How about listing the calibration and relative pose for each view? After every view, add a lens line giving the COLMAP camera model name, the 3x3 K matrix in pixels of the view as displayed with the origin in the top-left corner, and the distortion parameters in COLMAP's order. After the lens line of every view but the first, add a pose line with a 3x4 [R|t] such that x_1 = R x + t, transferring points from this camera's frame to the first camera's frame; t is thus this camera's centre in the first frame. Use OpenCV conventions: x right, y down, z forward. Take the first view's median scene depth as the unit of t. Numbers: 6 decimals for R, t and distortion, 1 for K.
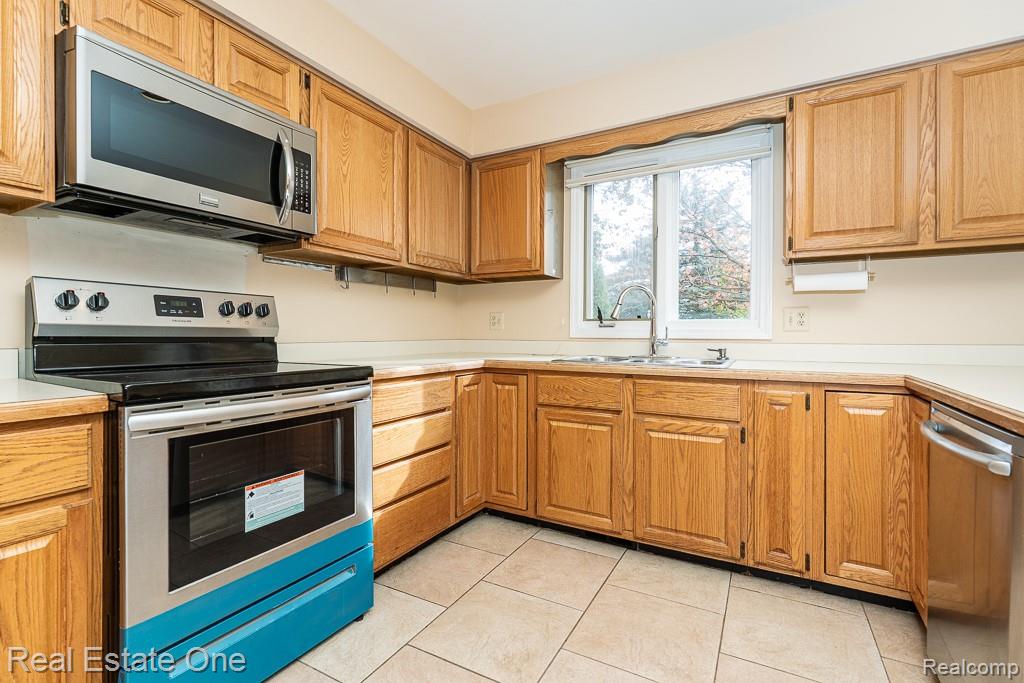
lens RADIAL K [[470.5, 0, 511.5], [0, 470.5, 335.5], [0, 0, 1]] dist [-0.008123, 0.002617]
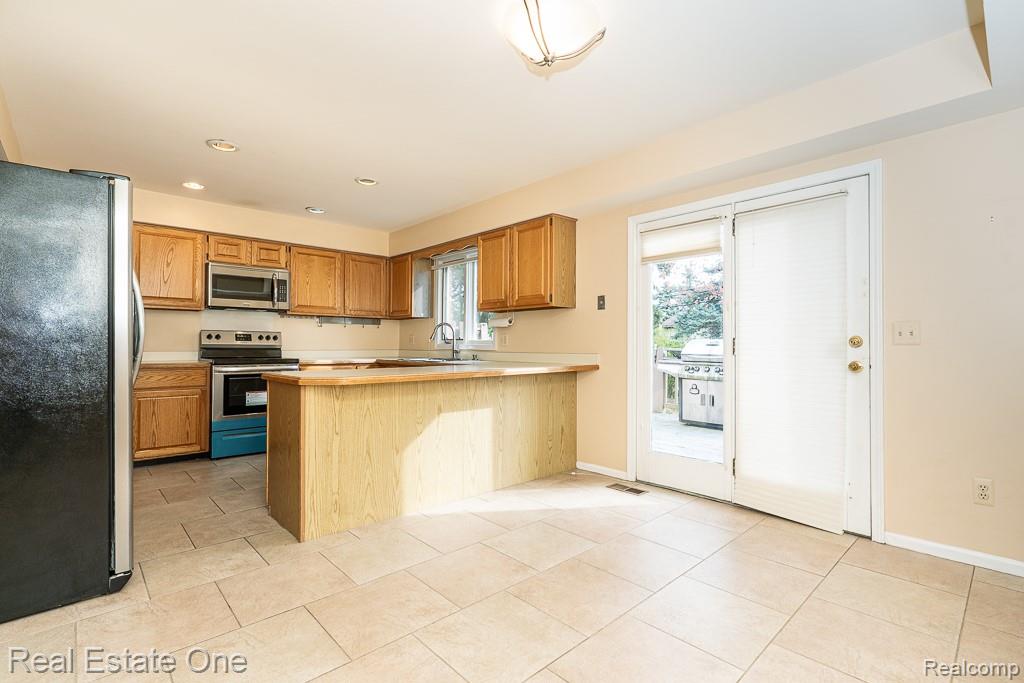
lens RADIAL K [[470.5, 0, 505.1], [0, 470.5, 344.6], [0, 0, 1]] dist [-0.008123, 0.002617]
pose [[0.949403, 0.001187, -0.314058, 1.492017], [-0.003026, 0.999981, -0.005370, -0.004928], [0.314045, 0.006049, 0.949389, -1.074466]]
